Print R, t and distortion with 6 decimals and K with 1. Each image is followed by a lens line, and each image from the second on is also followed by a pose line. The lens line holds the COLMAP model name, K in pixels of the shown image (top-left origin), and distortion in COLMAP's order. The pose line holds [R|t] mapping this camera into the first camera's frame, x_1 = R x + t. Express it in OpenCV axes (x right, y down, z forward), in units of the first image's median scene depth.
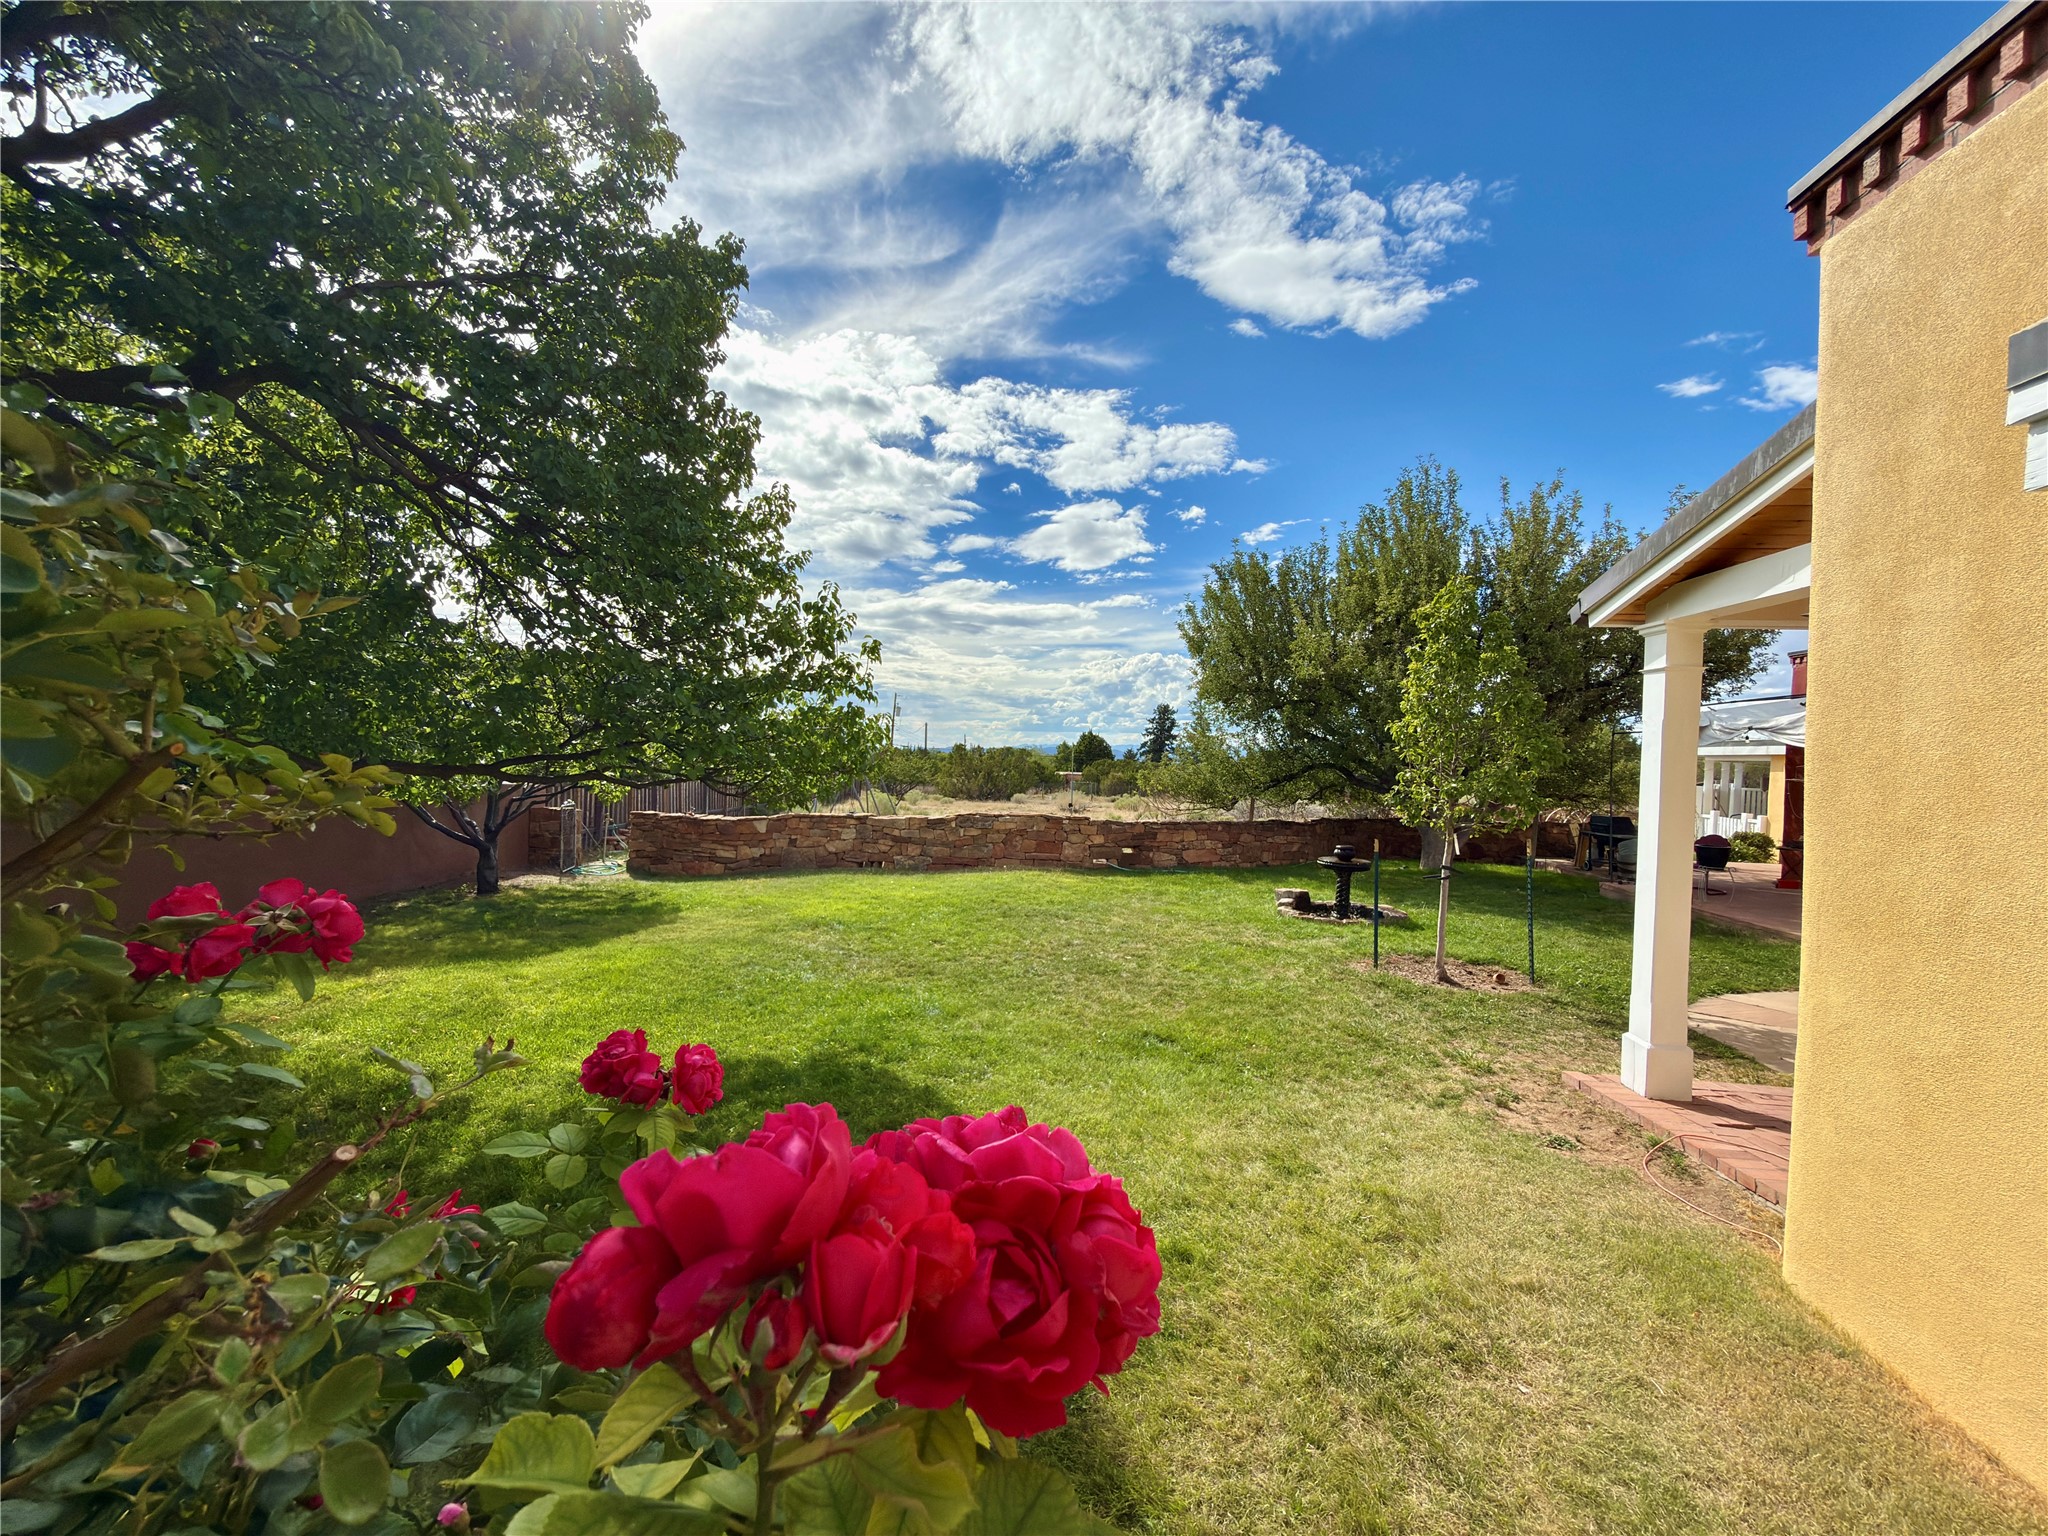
lens RADIAL K [[820.8, 0, 1015.9], [0, 820.8, 773.5], [0, 0, 1]] dist [0.002598, -0.000032]
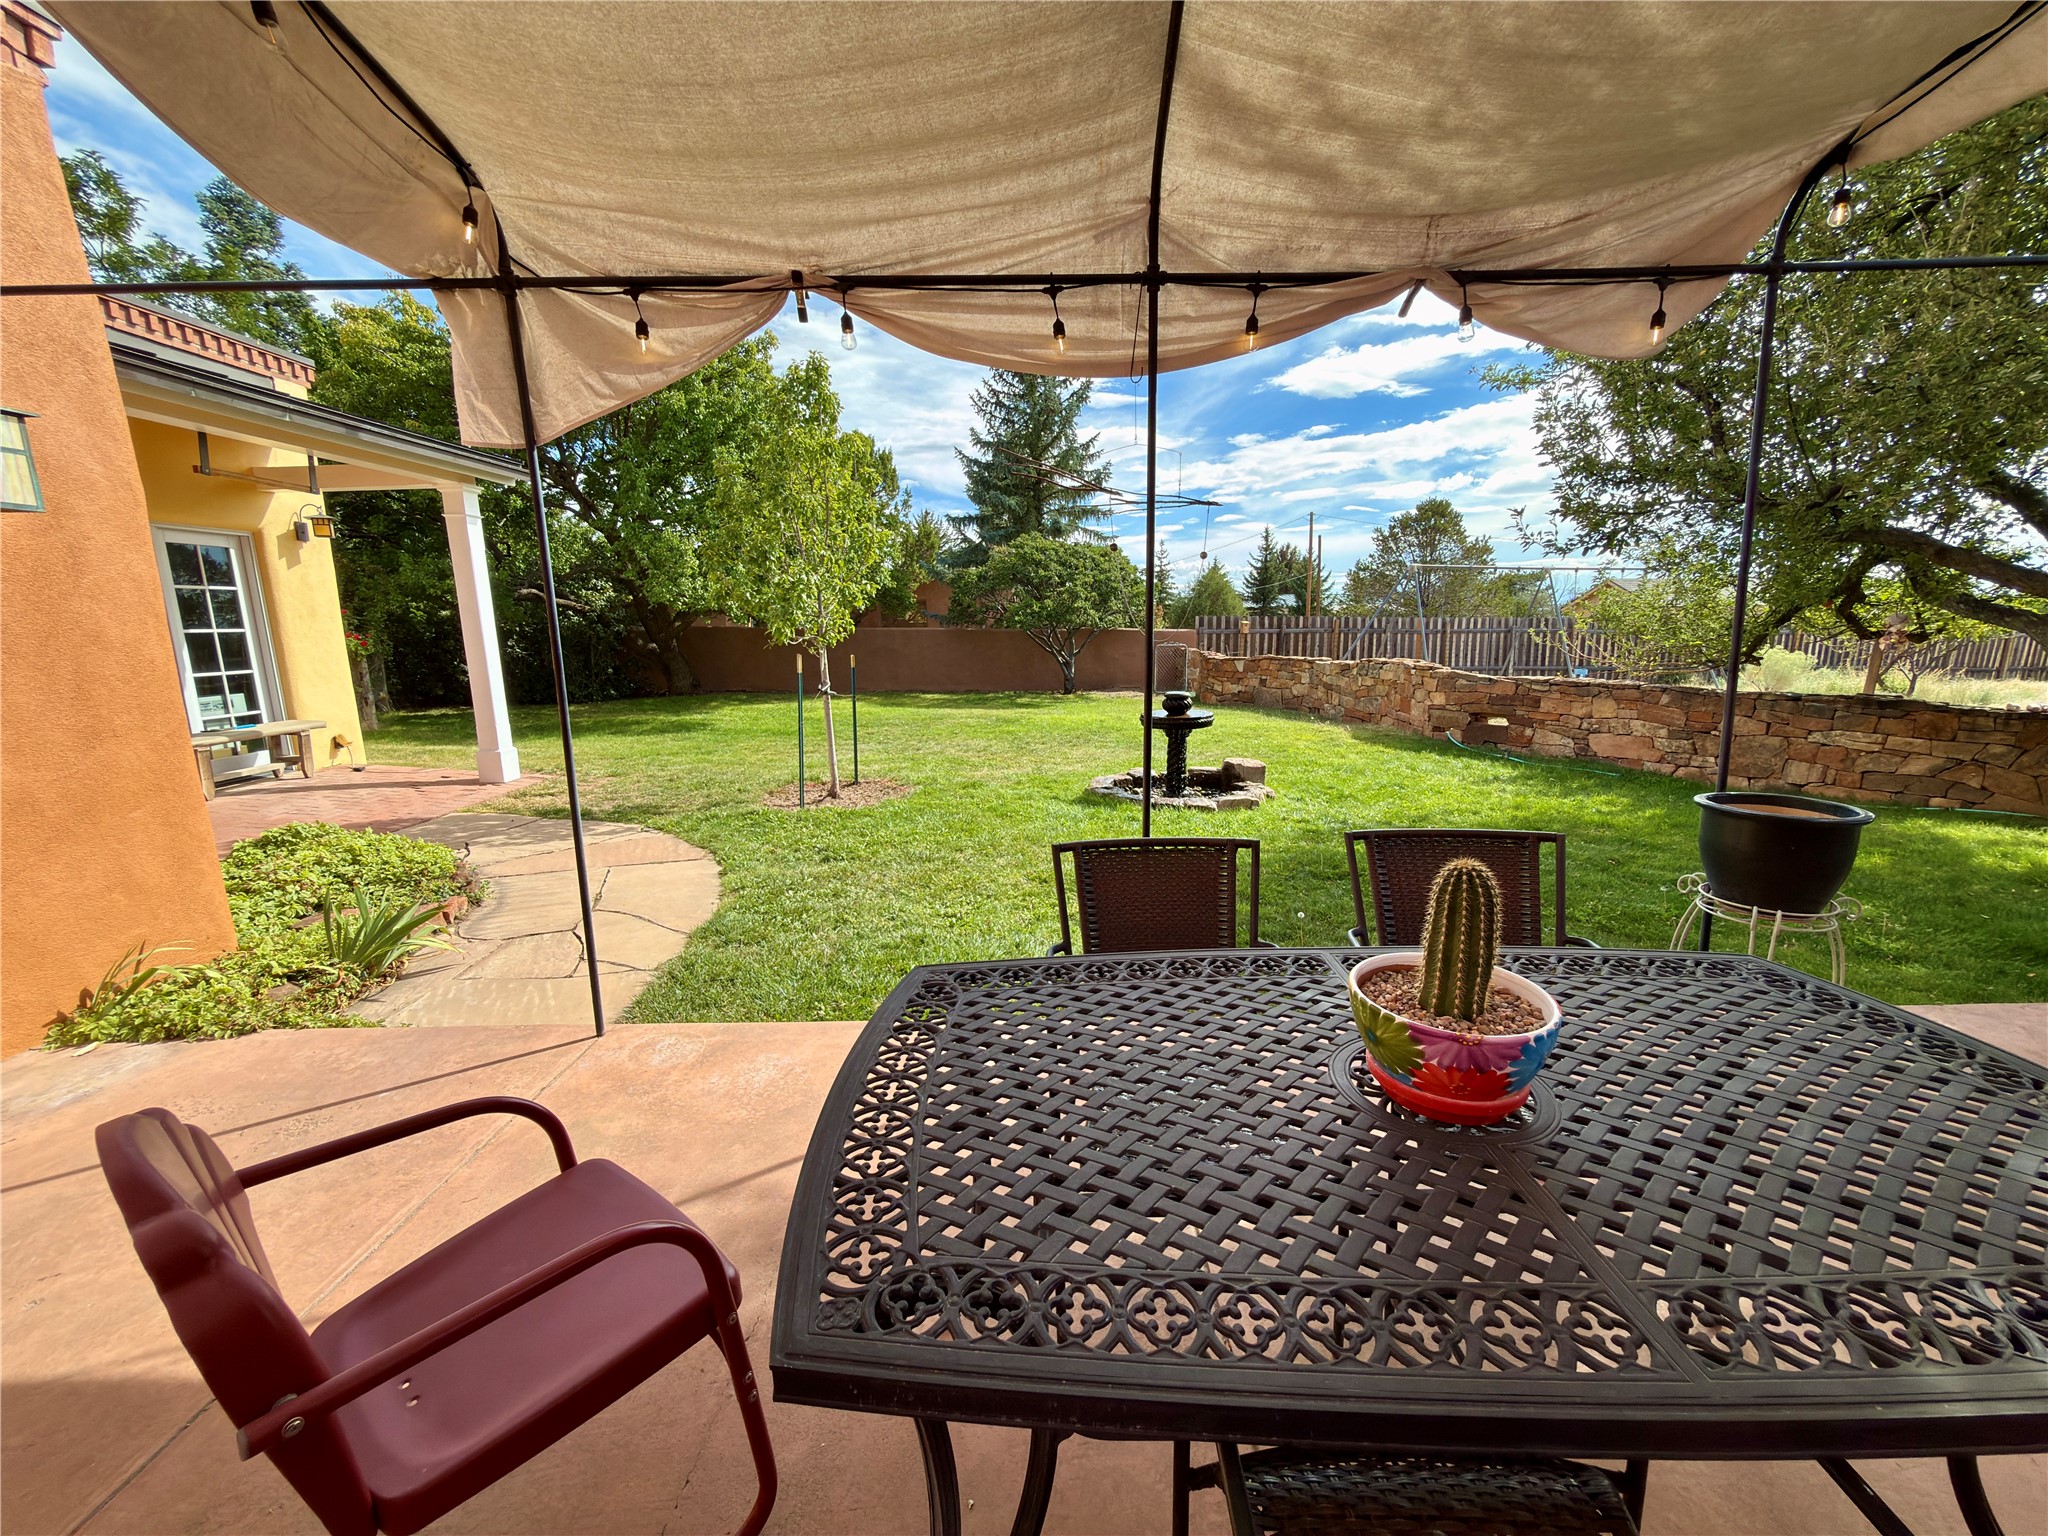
lens RADIAL K [[820.8, 0, 1028.0], [0, 820.8, 766.4], [0, 0, 1]] dist [0.002598, -0.000032]
pose [[0.092718, 0.146782, -0.984814, 0.753597], [0.006285, 0.988968, 0.147993, 0.030766], [0.995673, -0.019911, 0.090772, 0.576641]]
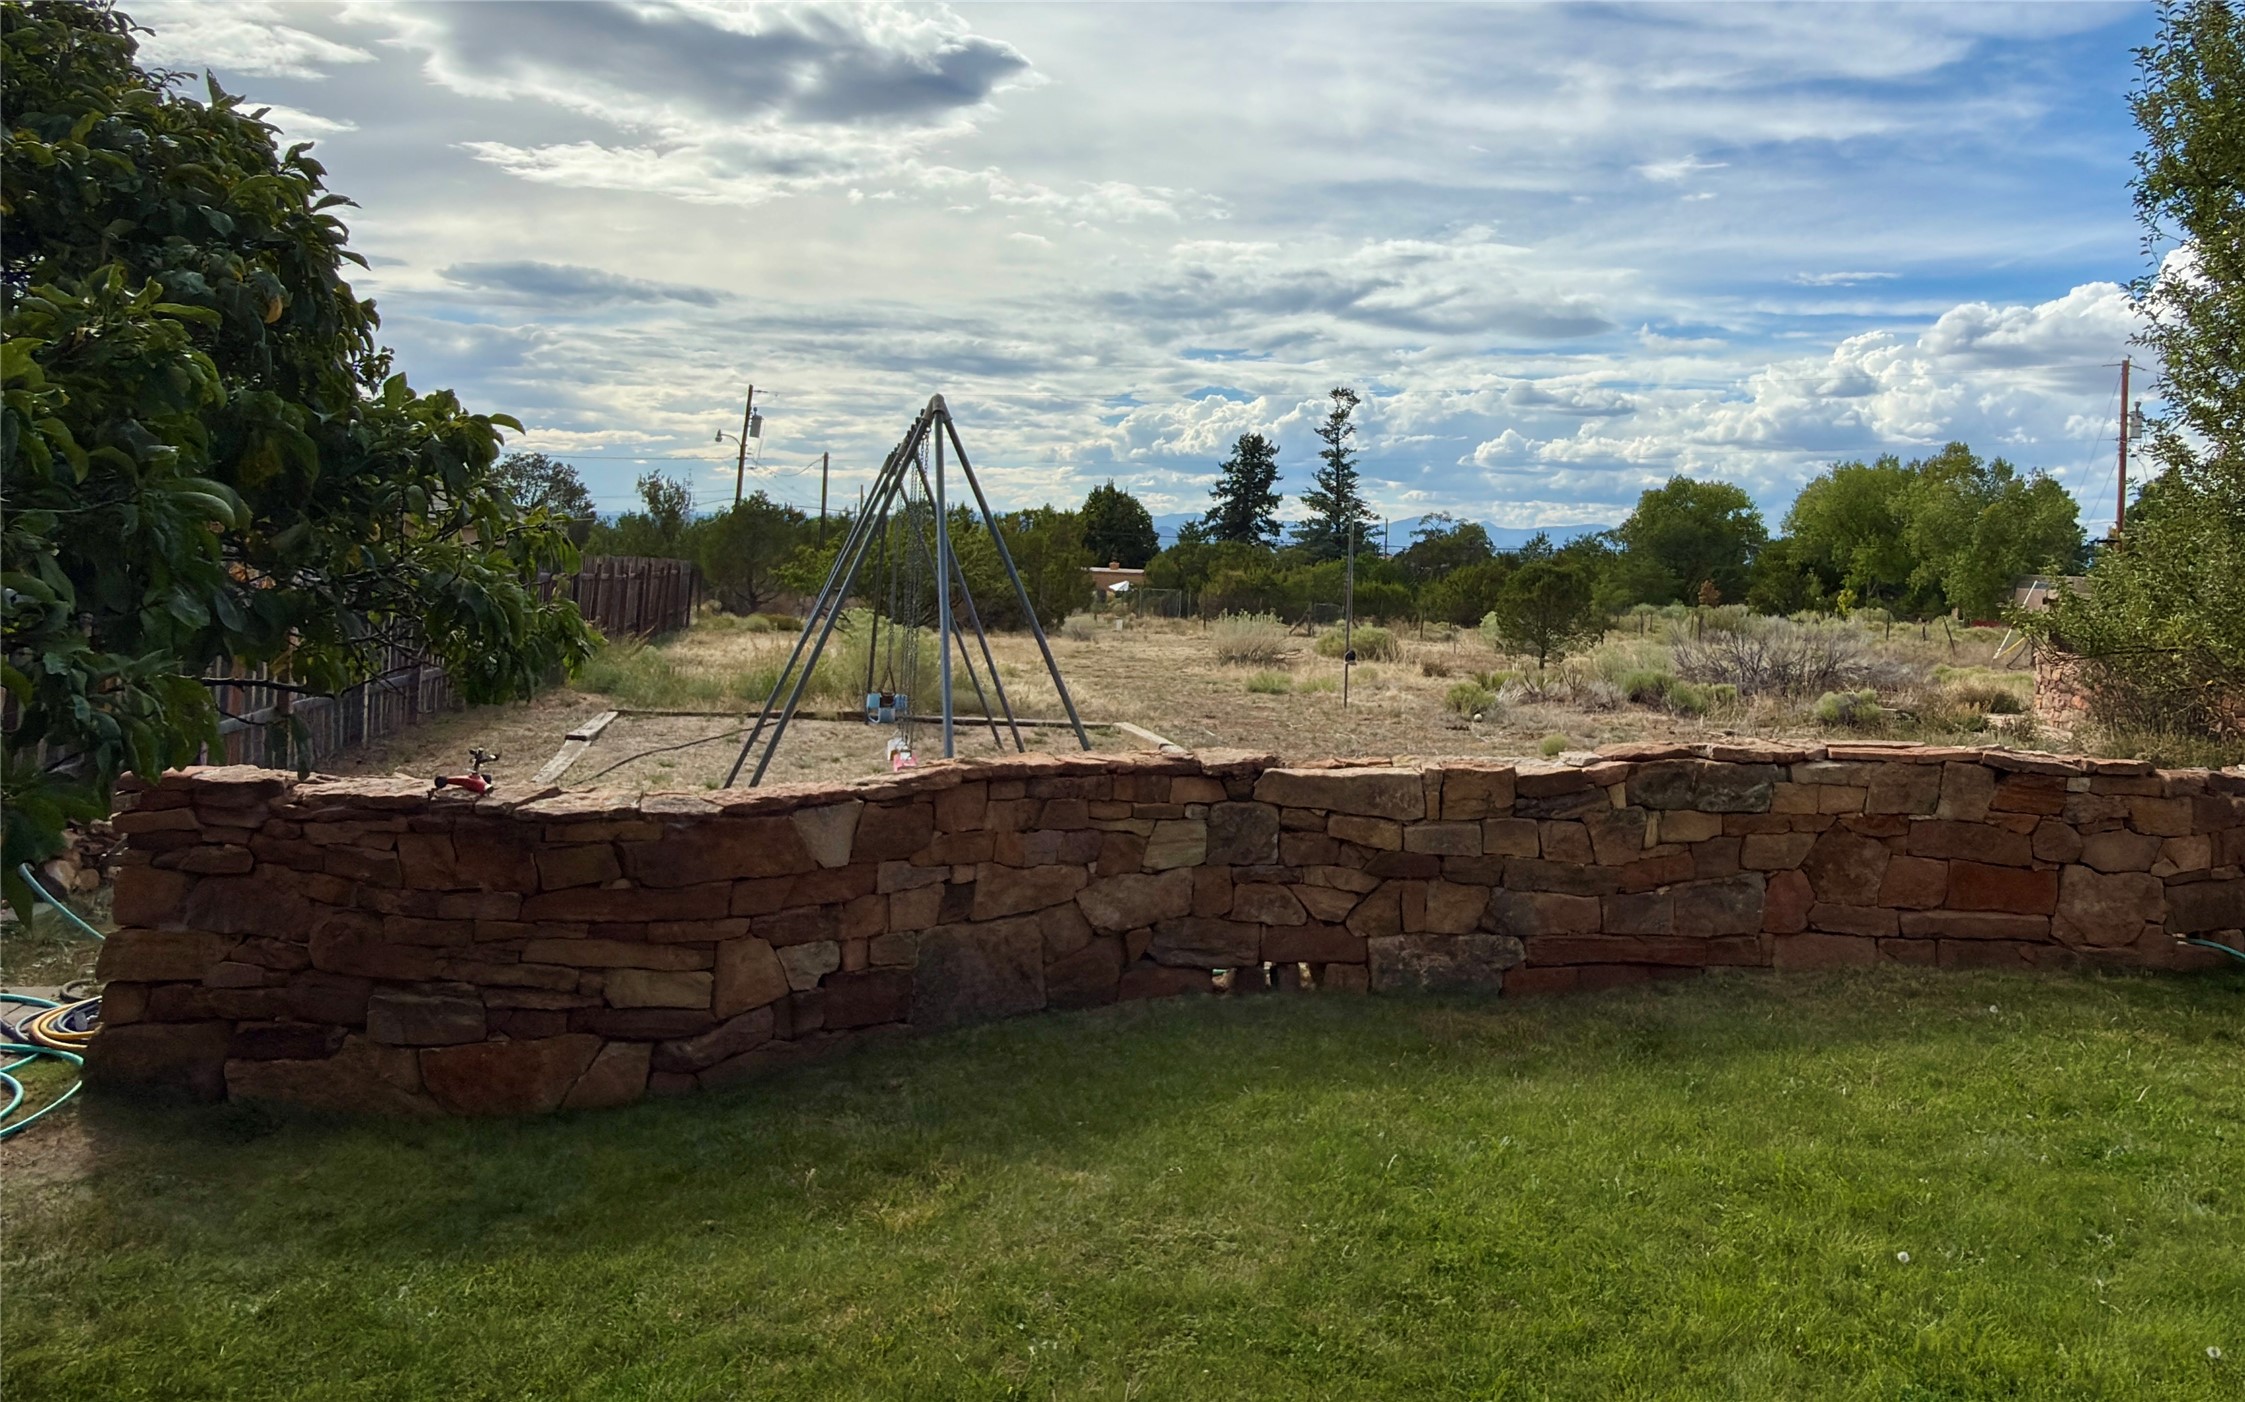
lens RADIAL K [[1505.3, 0, 1127.3], [0, 1505.3, 698.3], [0, 0, 1]] dist [-0.001156, -0.000757]
pose [[0.986285, -0.001140, 0.165046, -0.284187], [-0.012970, 0.996349, 0.084383, -0.000248], [-0.164540, -0.085367, 0.982669, 0.603794]]
